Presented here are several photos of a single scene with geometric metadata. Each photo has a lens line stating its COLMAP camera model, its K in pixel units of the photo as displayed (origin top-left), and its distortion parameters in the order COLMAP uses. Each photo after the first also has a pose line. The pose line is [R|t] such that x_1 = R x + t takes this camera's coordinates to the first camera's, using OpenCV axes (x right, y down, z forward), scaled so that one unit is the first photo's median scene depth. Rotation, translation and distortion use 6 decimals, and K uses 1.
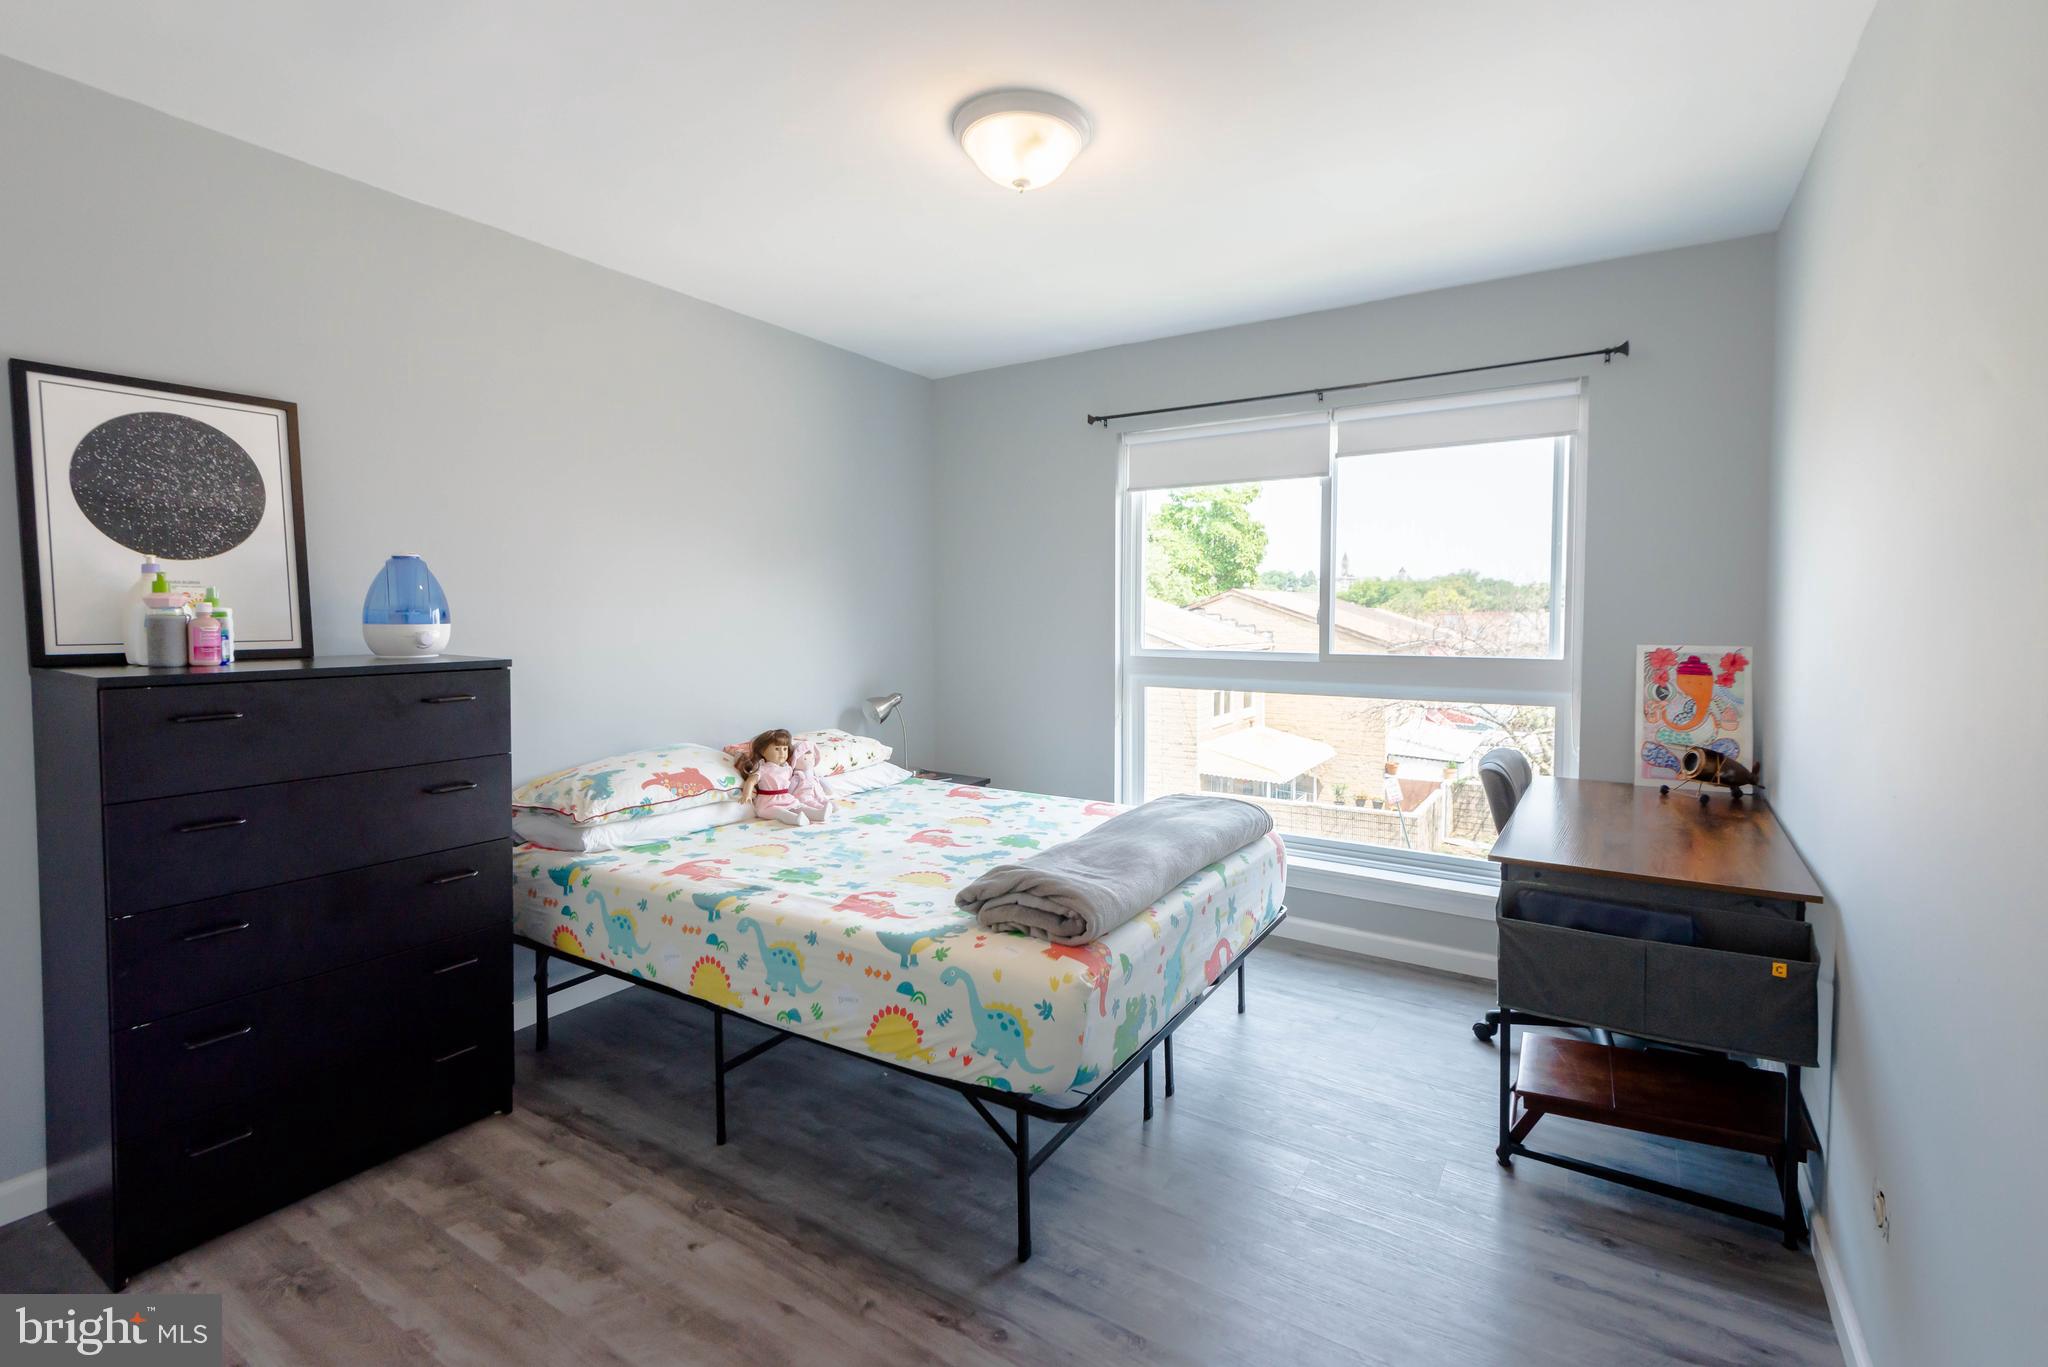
lens RADIAL K [[912.6, 0, 1036.2], [0, 912.6, 649.4], [0, 0, 1]] dist [0.030263, -0.017039]
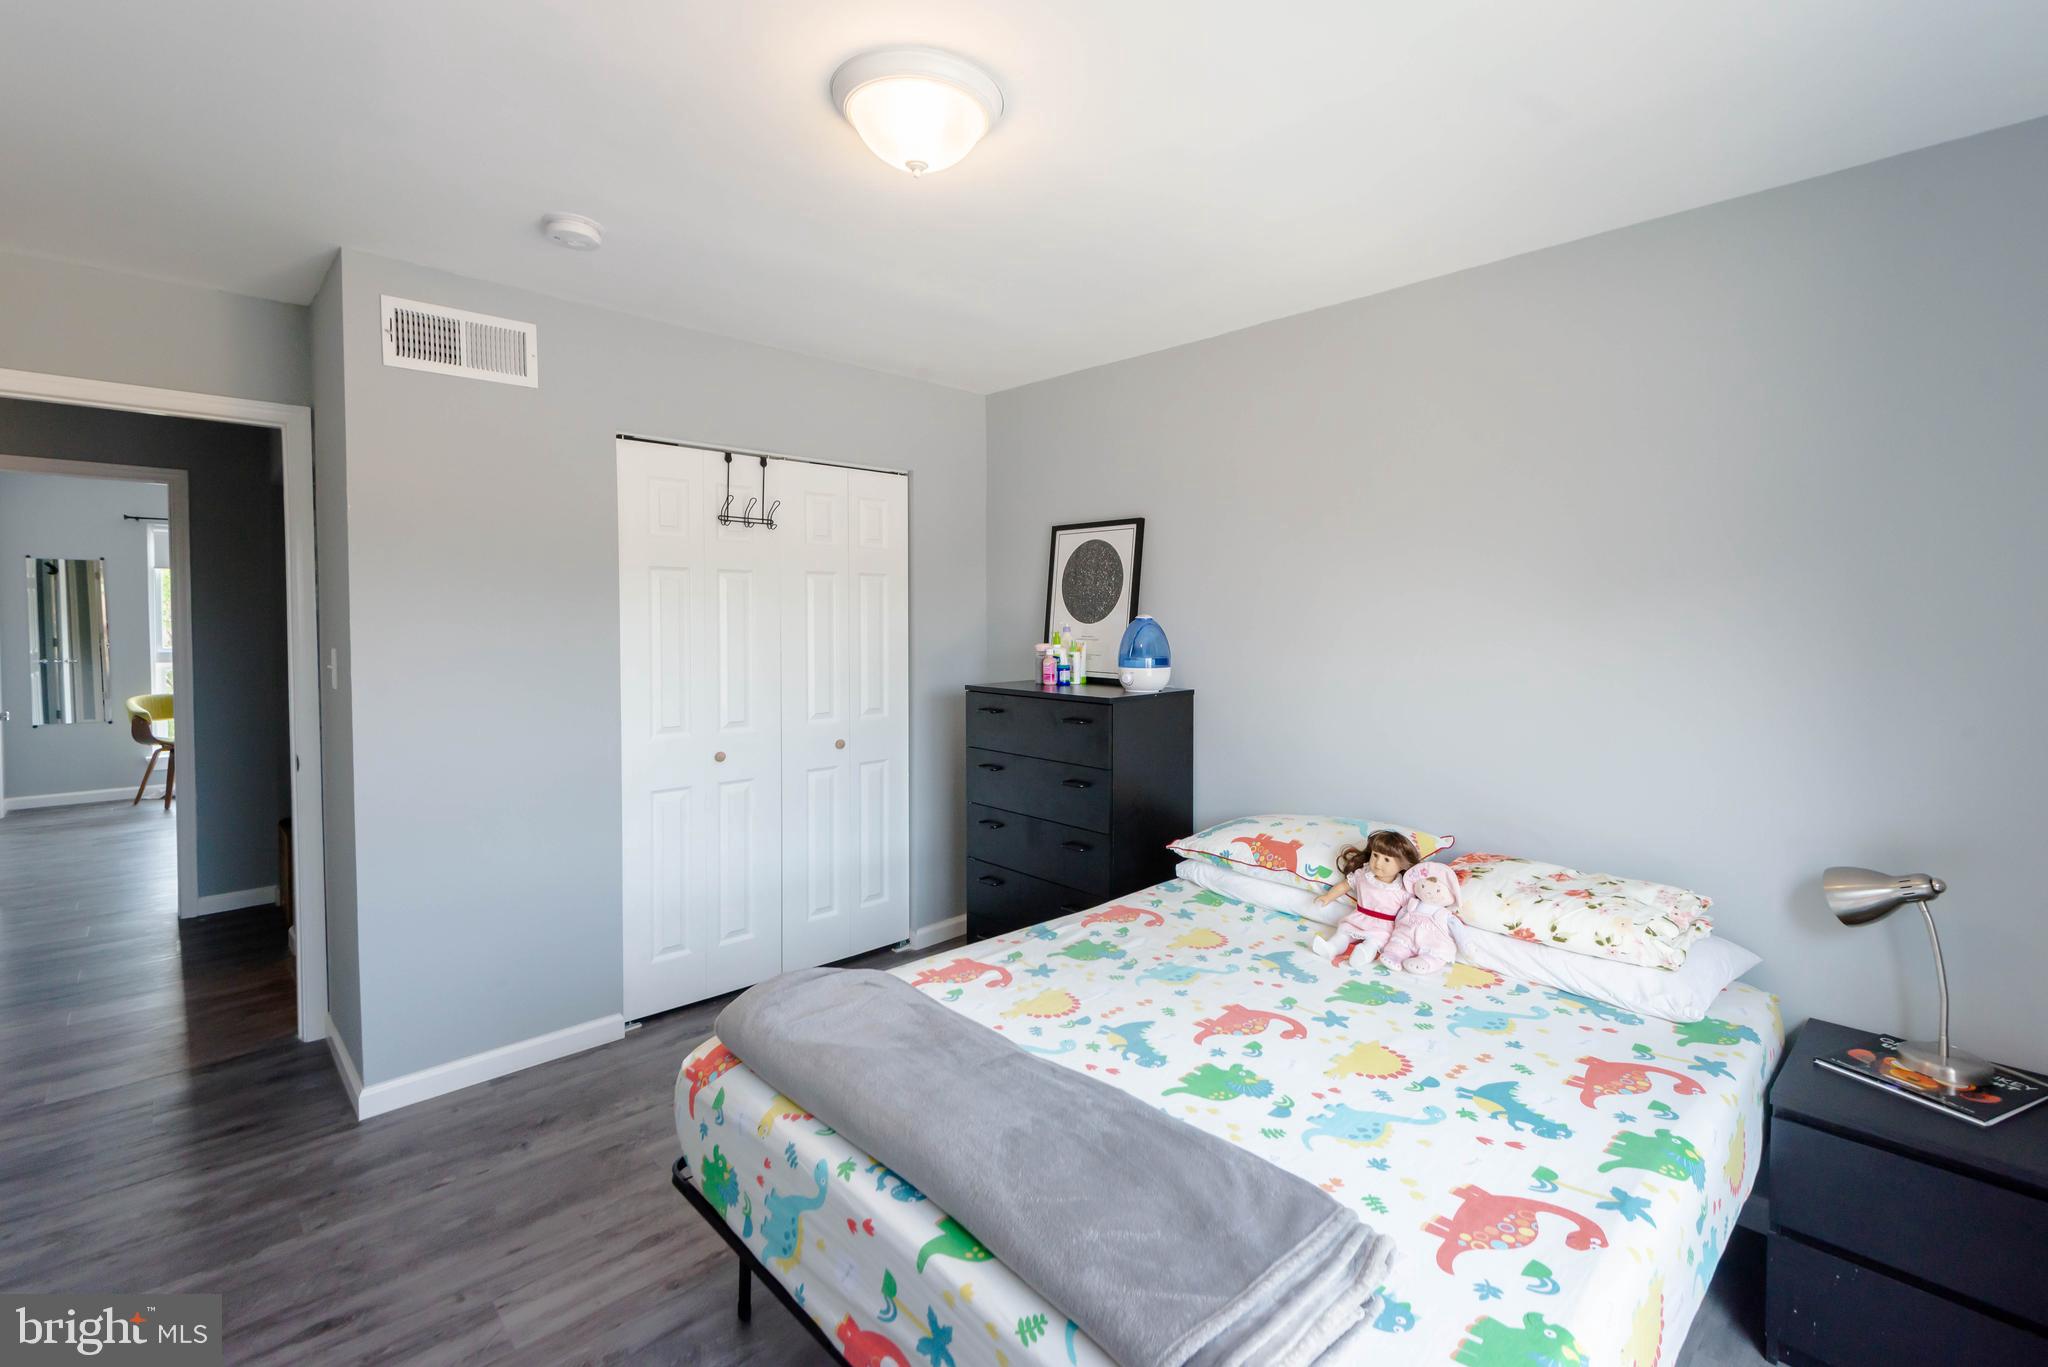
lens RADIAL K [[912.6, 0, 1036.2], [0, 912.6, 649.4], [0, 0, 1]] dist [0.030263, -0.017039]
pose [[-0.240518, 0.034266, -0.970040, 0.726946], [-0.049400, 0.997649, 0.047490, -0.118703], [0.969387, 0.059342, -0.238260, 1.252476]]
